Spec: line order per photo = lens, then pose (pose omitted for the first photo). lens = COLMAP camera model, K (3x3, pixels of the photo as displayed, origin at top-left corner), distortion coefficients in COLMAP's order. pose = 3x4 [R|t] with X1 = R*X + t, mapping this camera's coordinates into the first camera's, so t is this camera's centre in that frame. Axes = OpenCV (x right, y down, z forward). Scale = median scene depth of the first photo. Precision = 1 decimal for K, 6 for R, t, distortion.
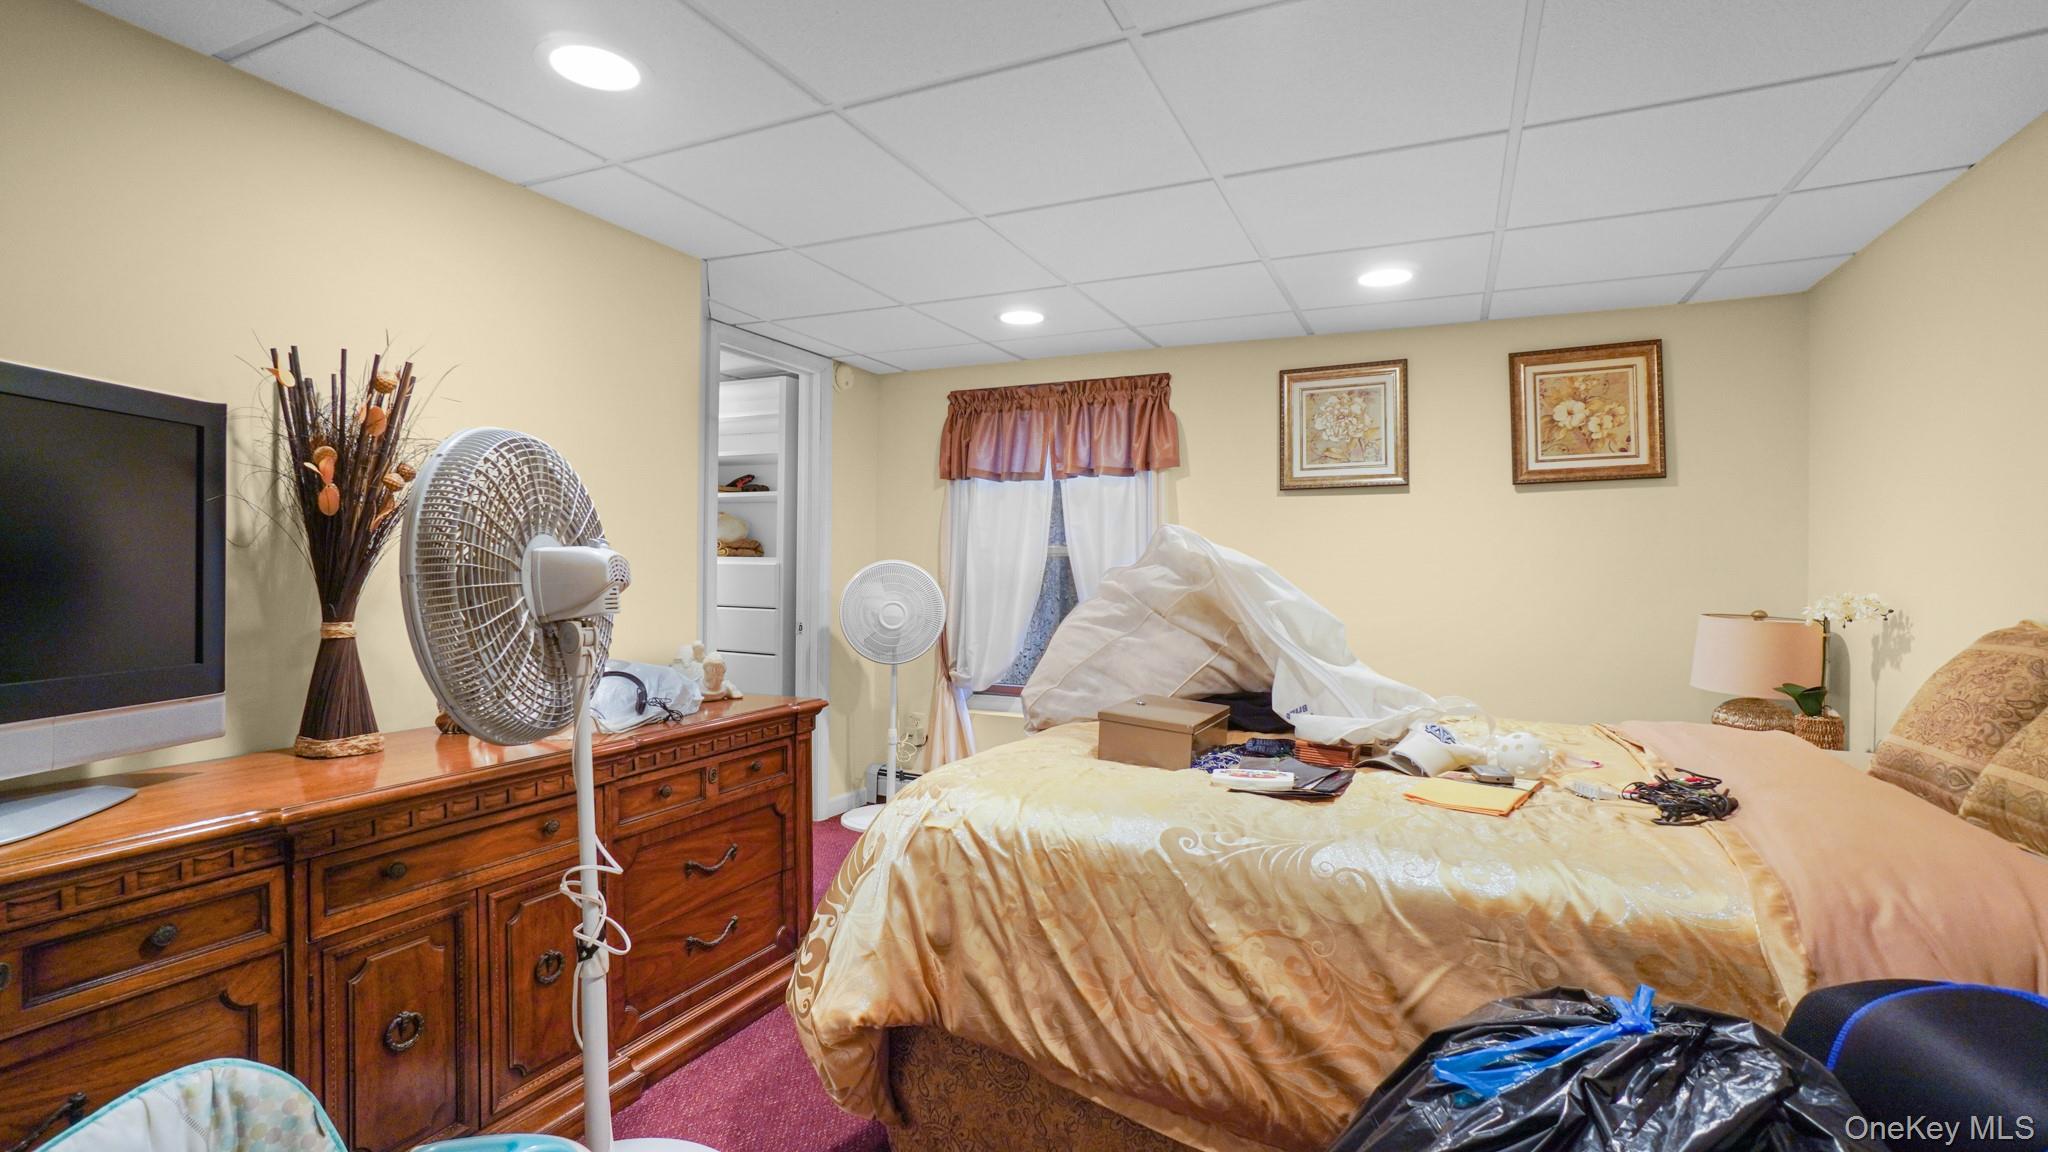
lens RADIAL K [[921.1, 0, 1023.7], [0, 921.1, 570.0], [0, 0, 1]] dist [-0.065706, 0.026214]
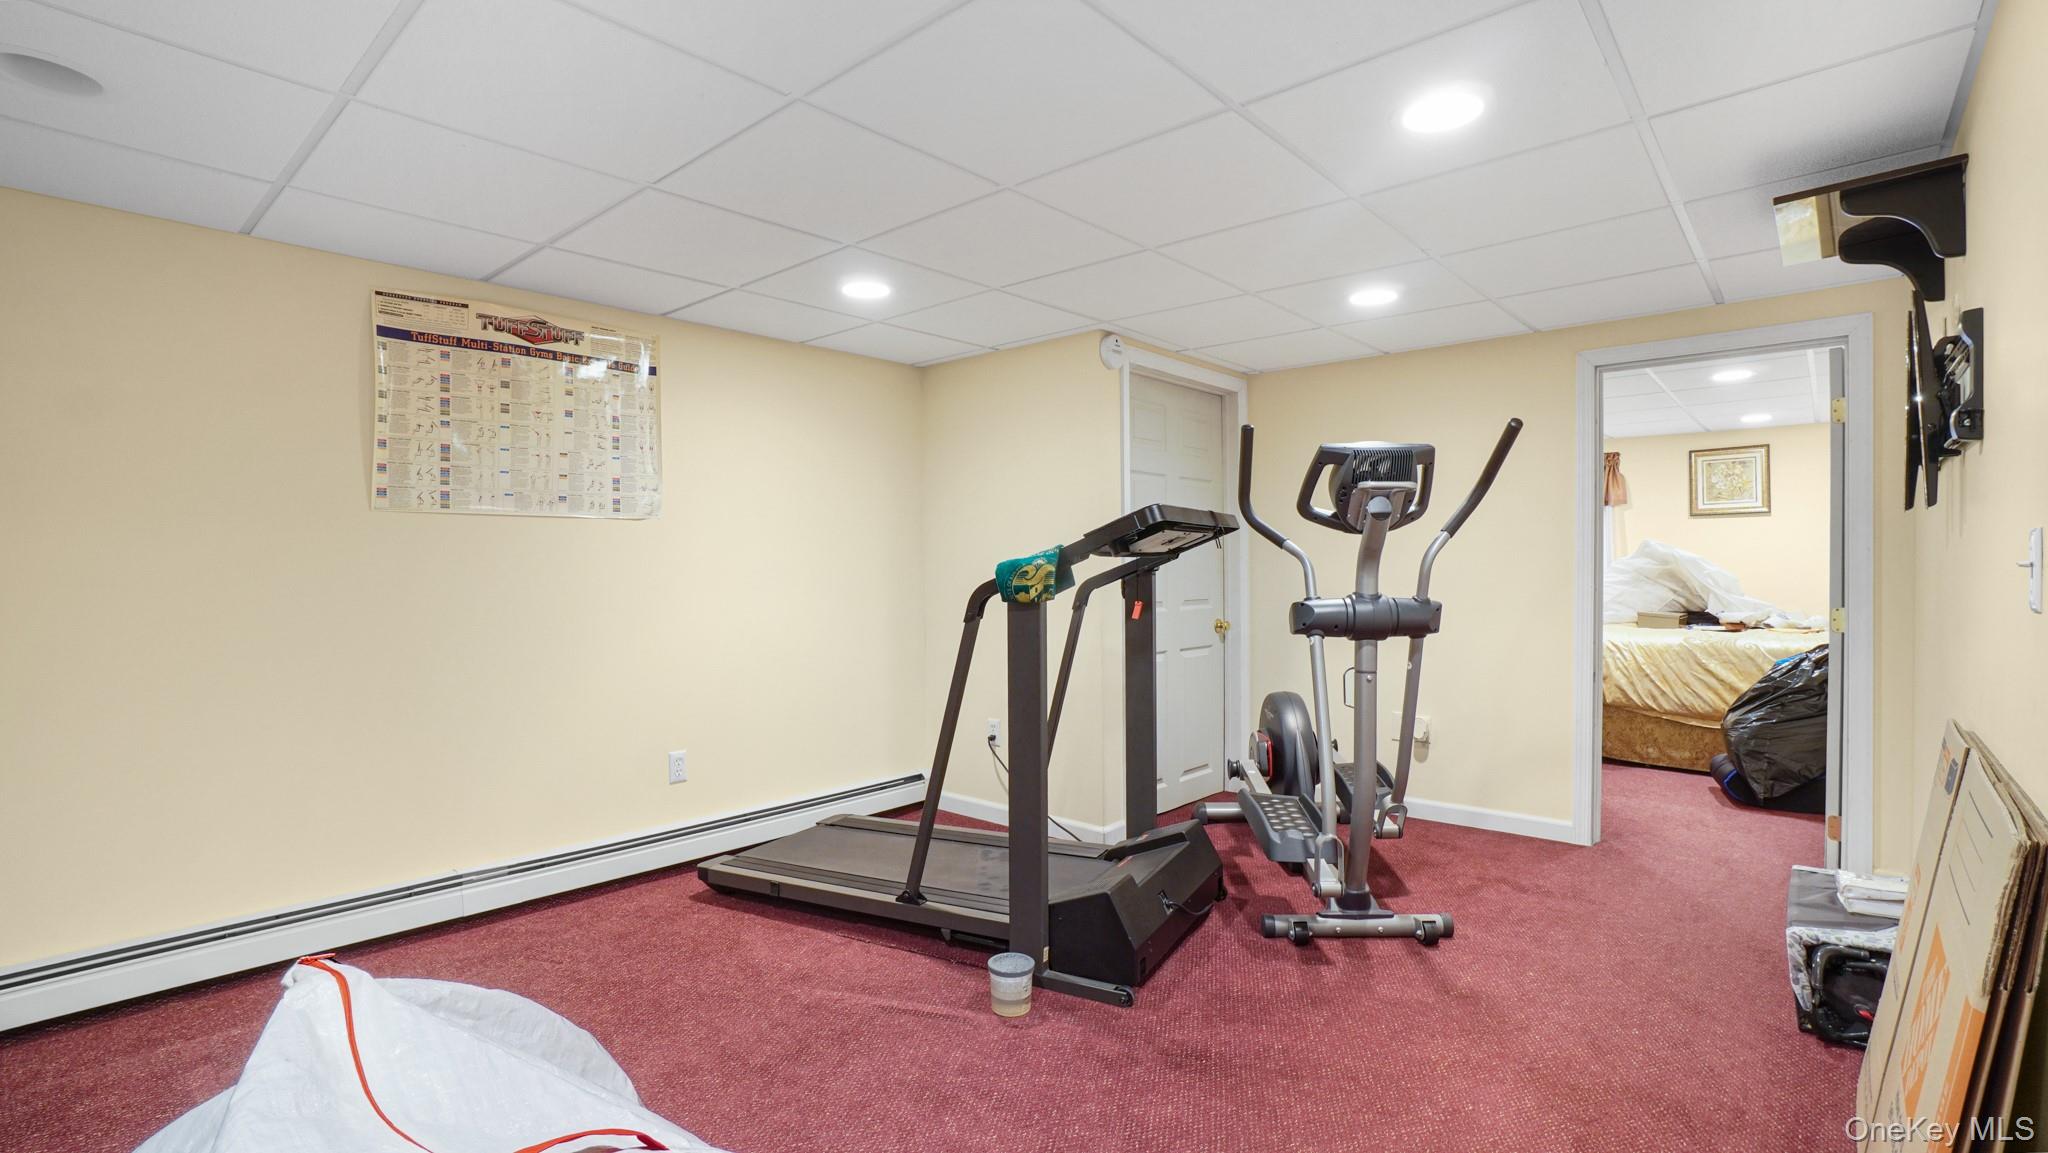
lens RADIAL K [[921.1, 0, 1023.7], [0, 921.1, 570.5], [0, 0, 1]] dist [-0.065706, 0.026214]
pose [[0.953727, -0.014149, -0.300340, -0.698139], [0.016659, 0.999844, 0.005799, -0.012886], [0.300212, -0.010534, 0.953814, -1.707114]]
